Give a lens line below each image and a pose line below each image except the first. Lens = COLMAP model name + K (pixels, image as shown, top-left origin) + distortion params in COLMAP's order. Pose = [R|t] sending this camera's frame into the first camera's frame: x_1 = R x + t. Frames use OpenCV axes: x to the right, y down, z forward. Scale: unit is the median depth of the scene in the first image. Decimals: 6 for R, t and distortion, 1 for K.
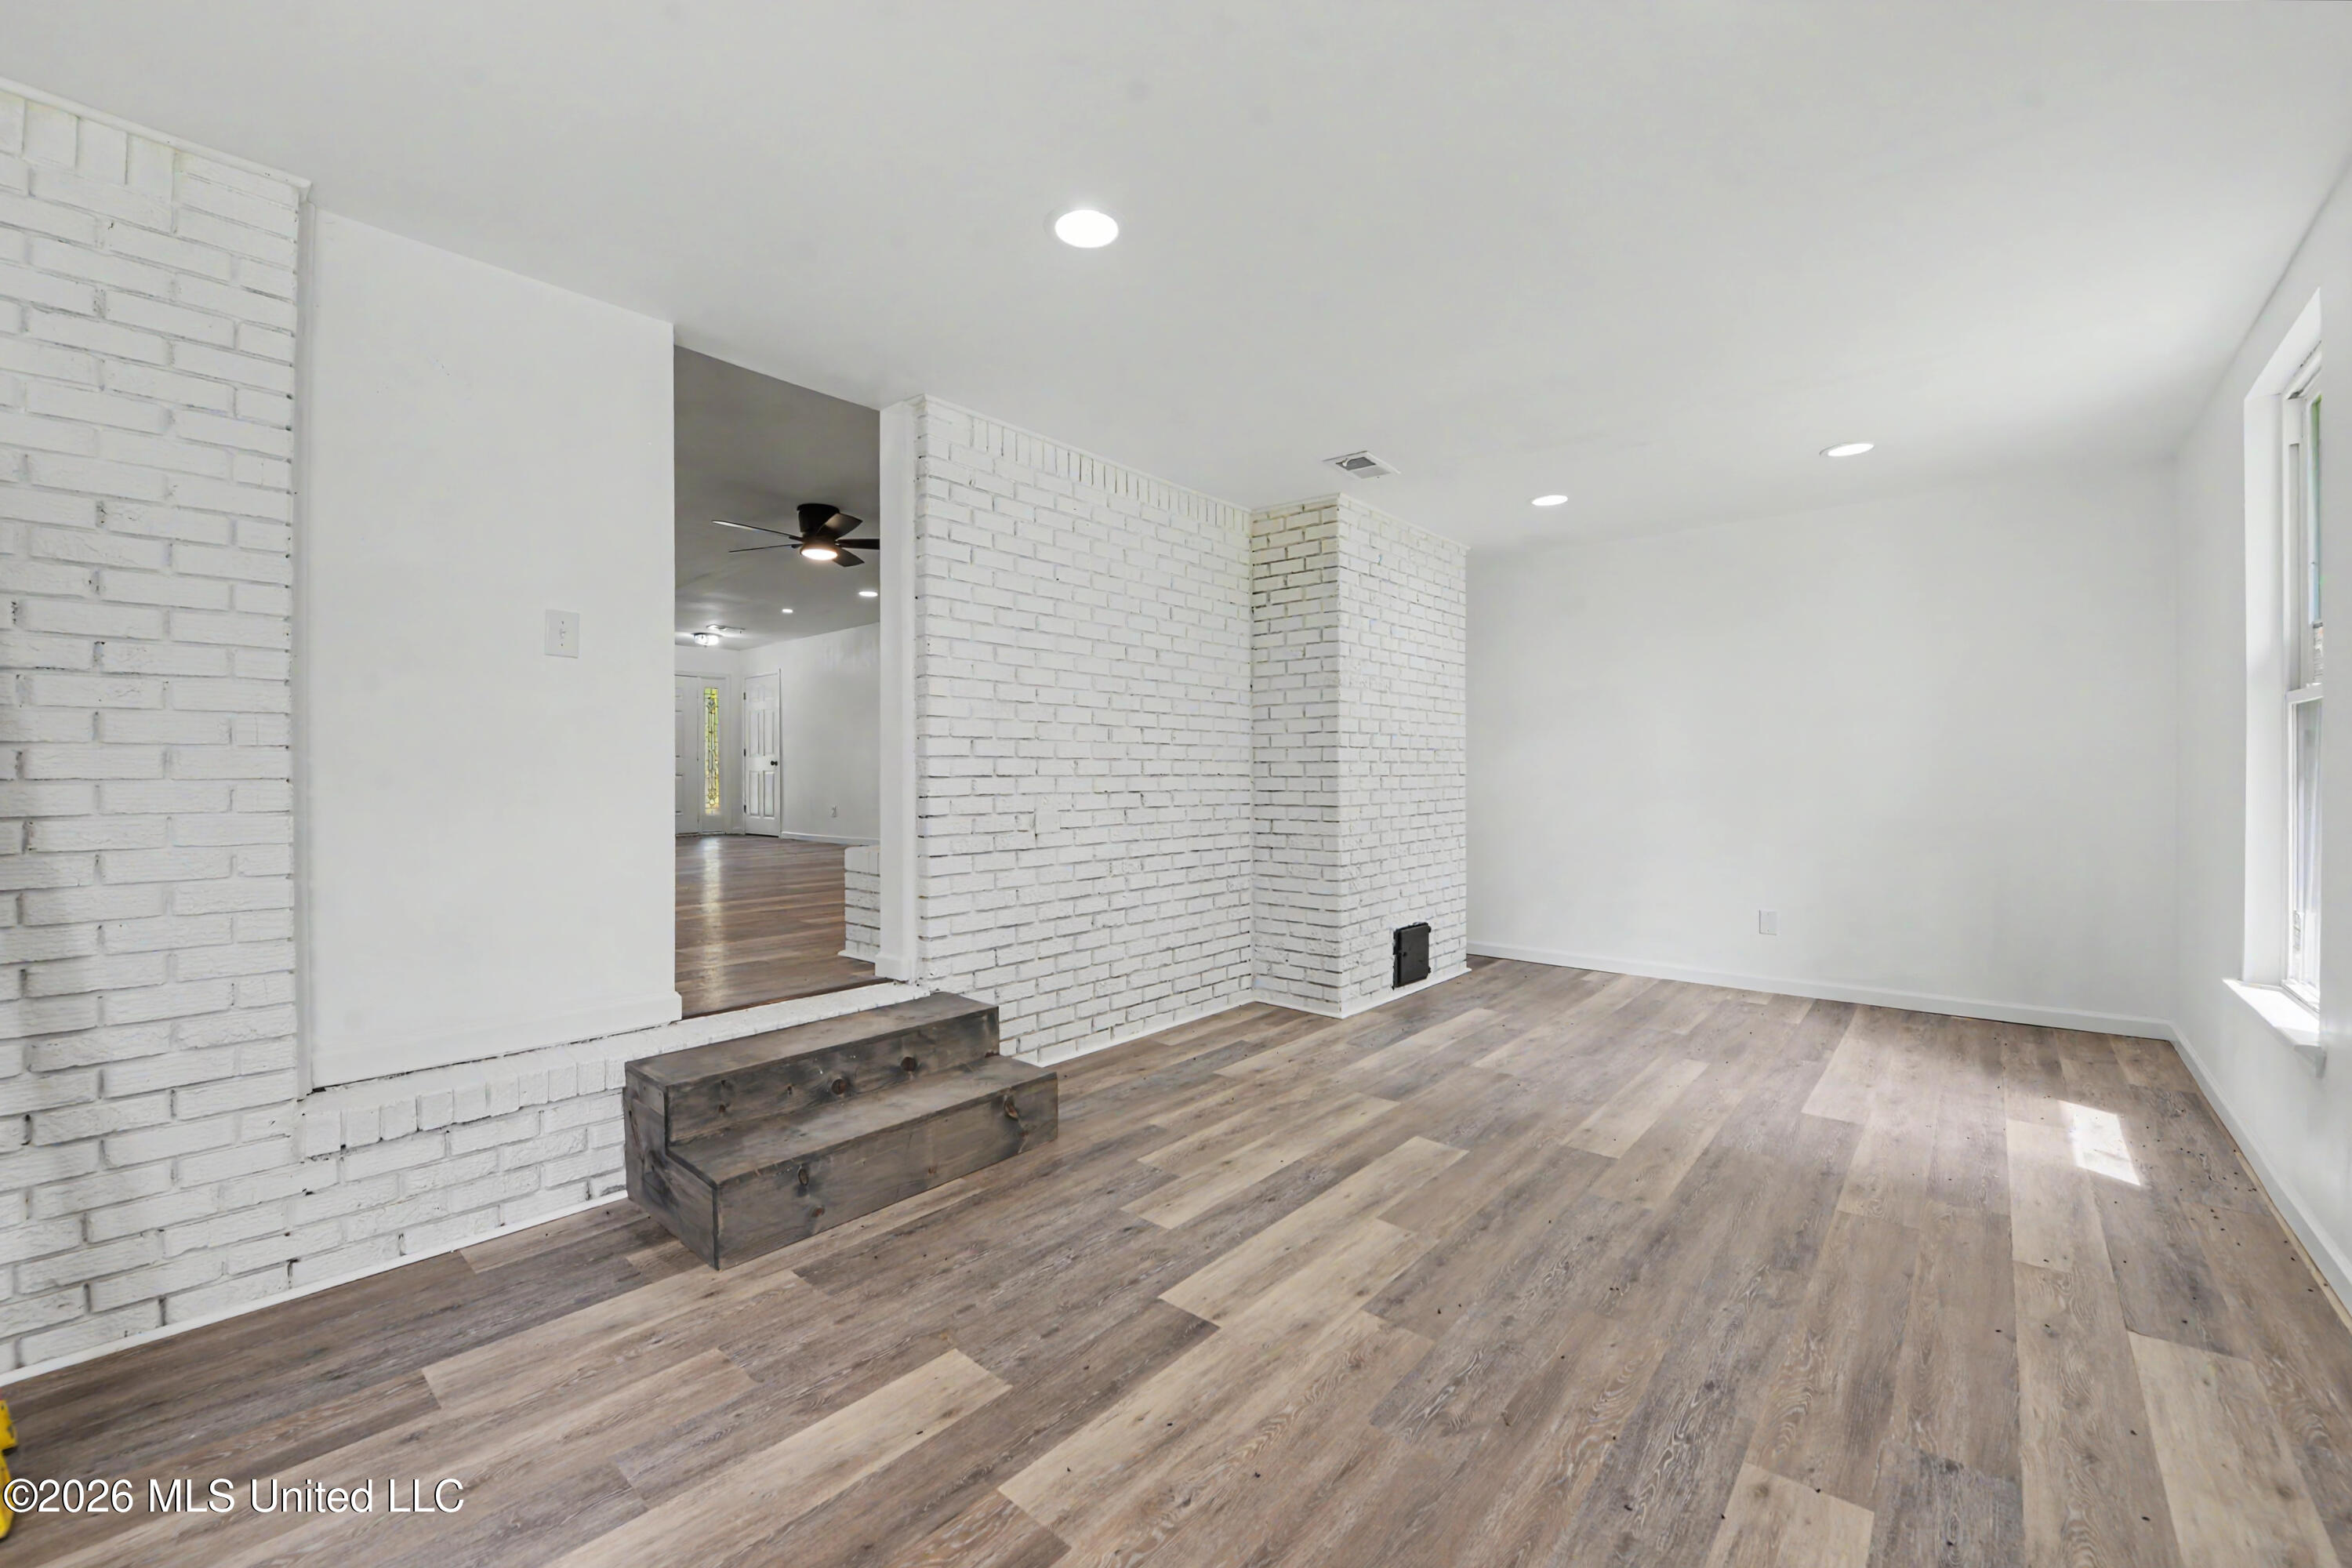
lens RADIAL K [[946.9, 0, 1165.0], [0, 946.9, 771.6], [0, 0, 1]] dist [-0.018764, -0.000624]
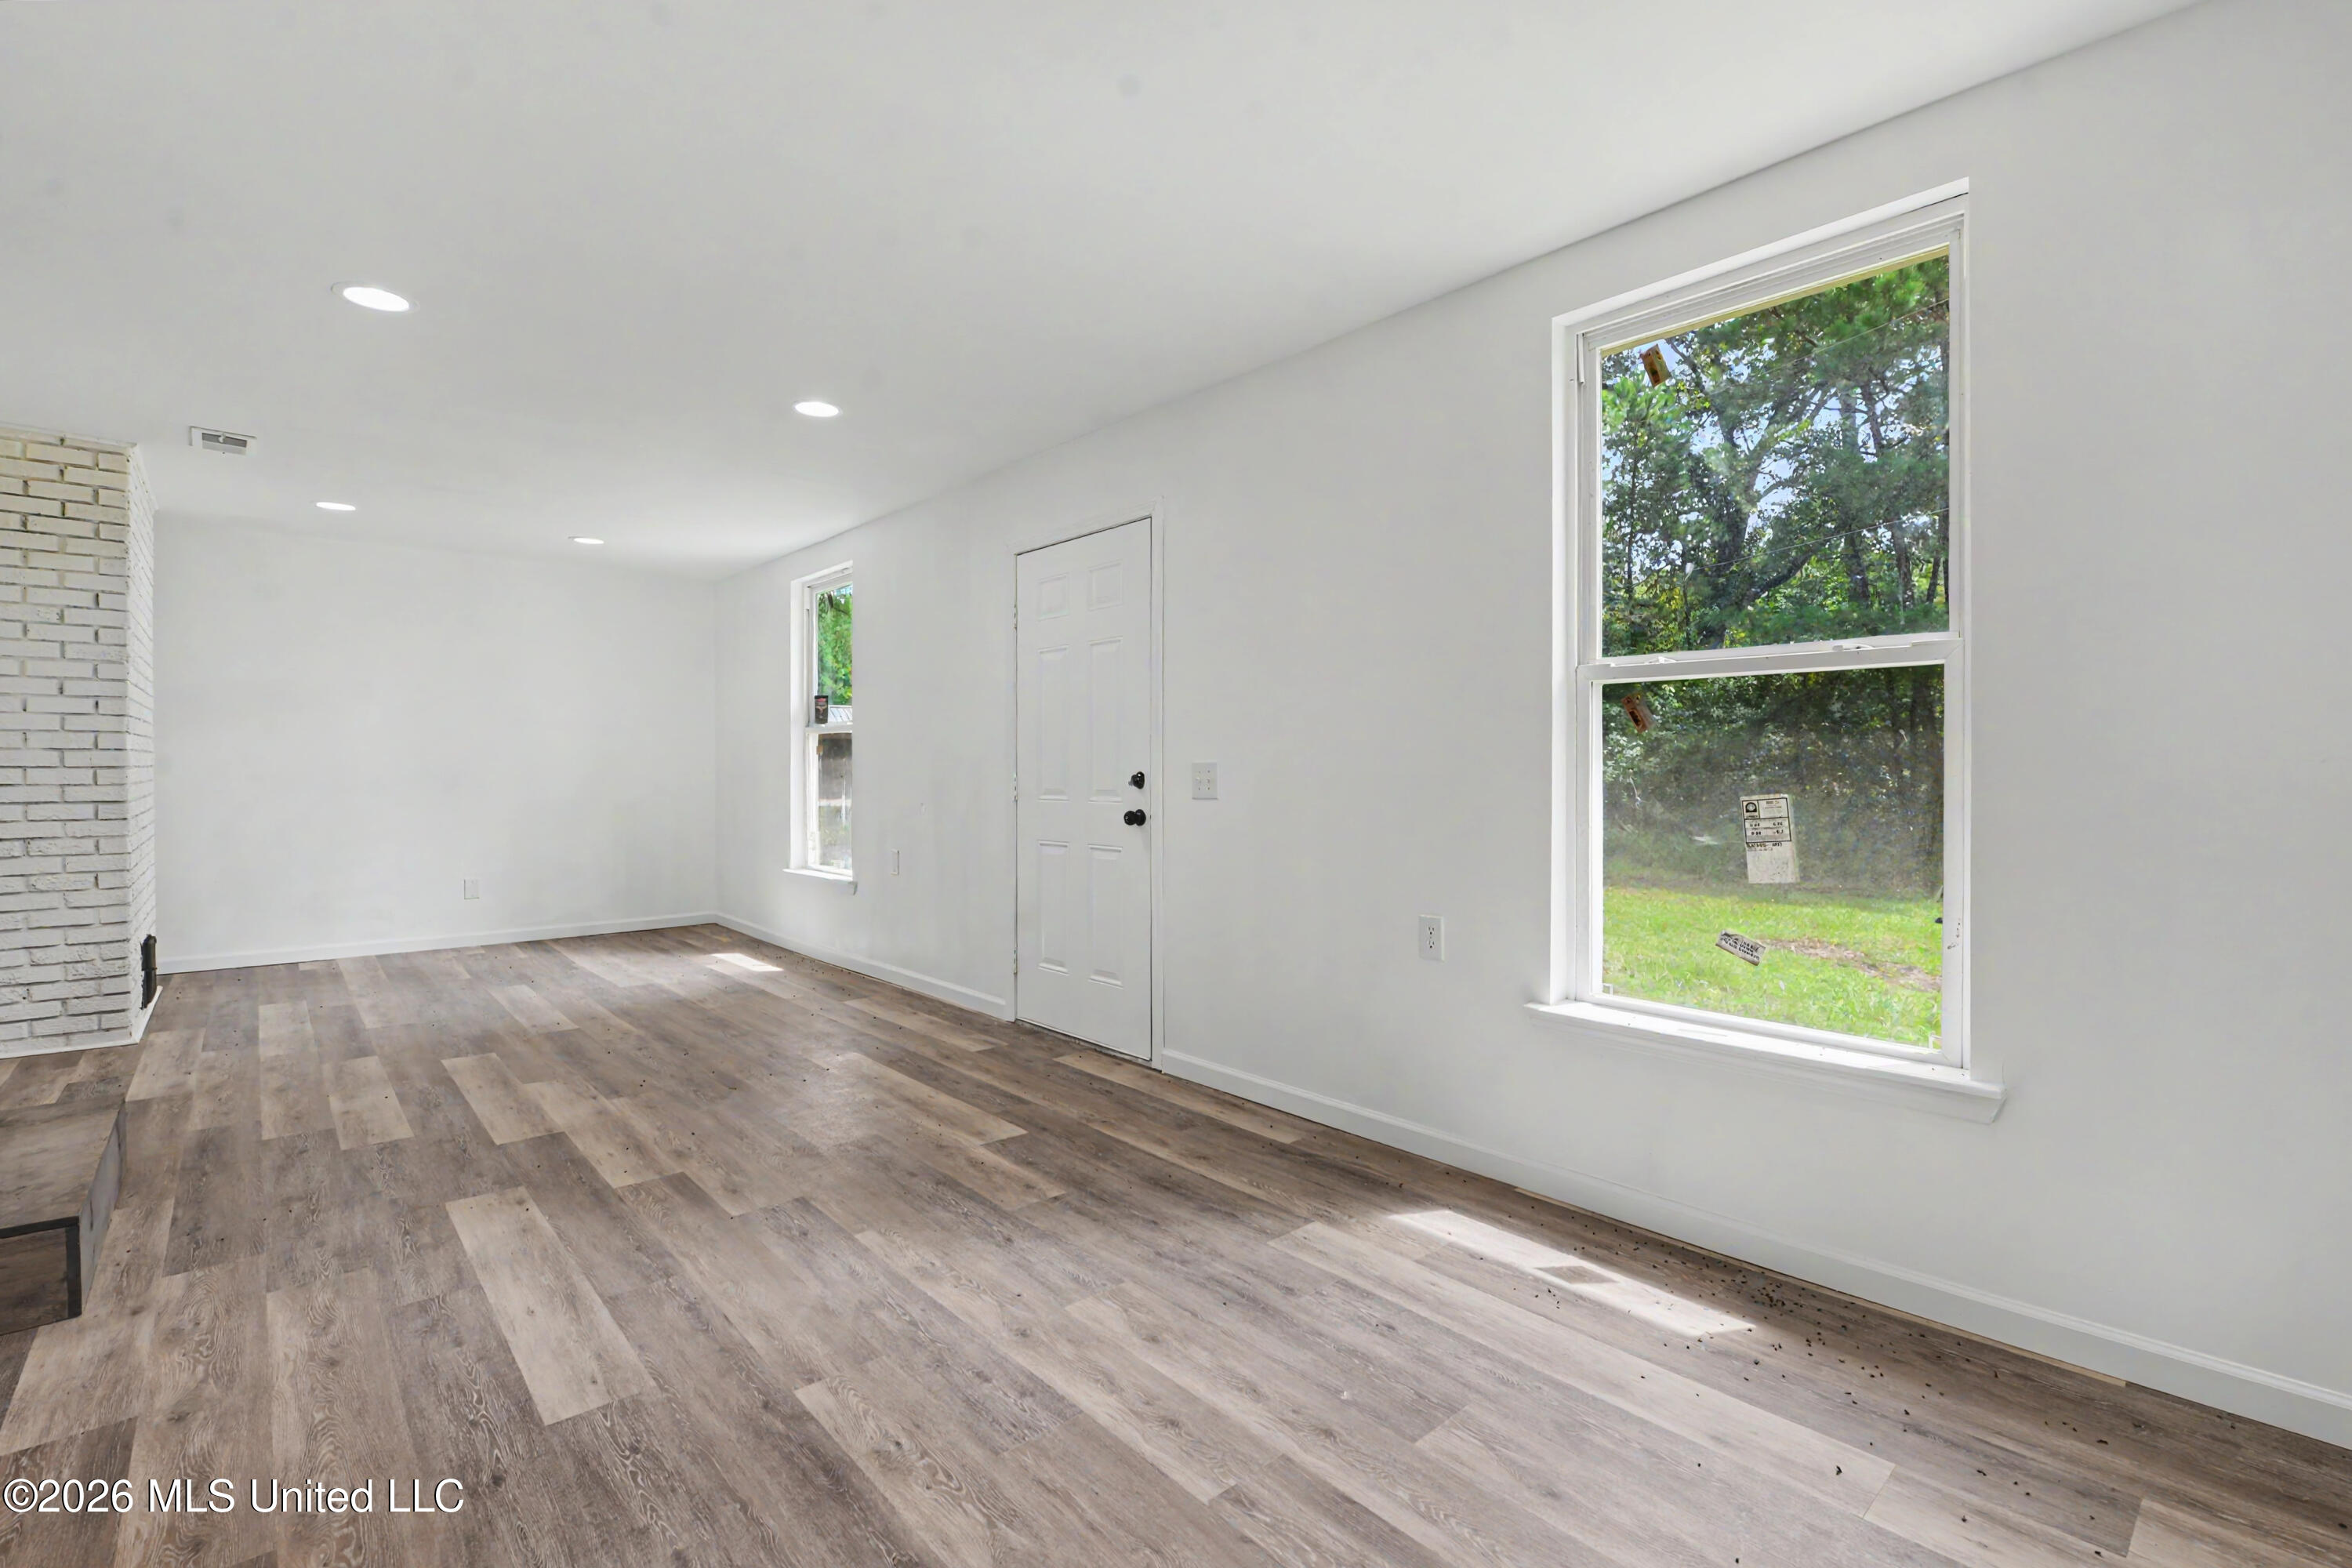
lens RADIAL K [[1064.7, 0, 1173.8], [0, 1064.7, 774.7], [0, 0, 1]] dist [0.000166, 0.000031]
pose [[0.126042, -0.007345, 0.991998, -1.503308], [0.000134, 0.999973, 0.007387, 0.011692], [-0.992025, -0.000798, 0.126040, -0.179068]]
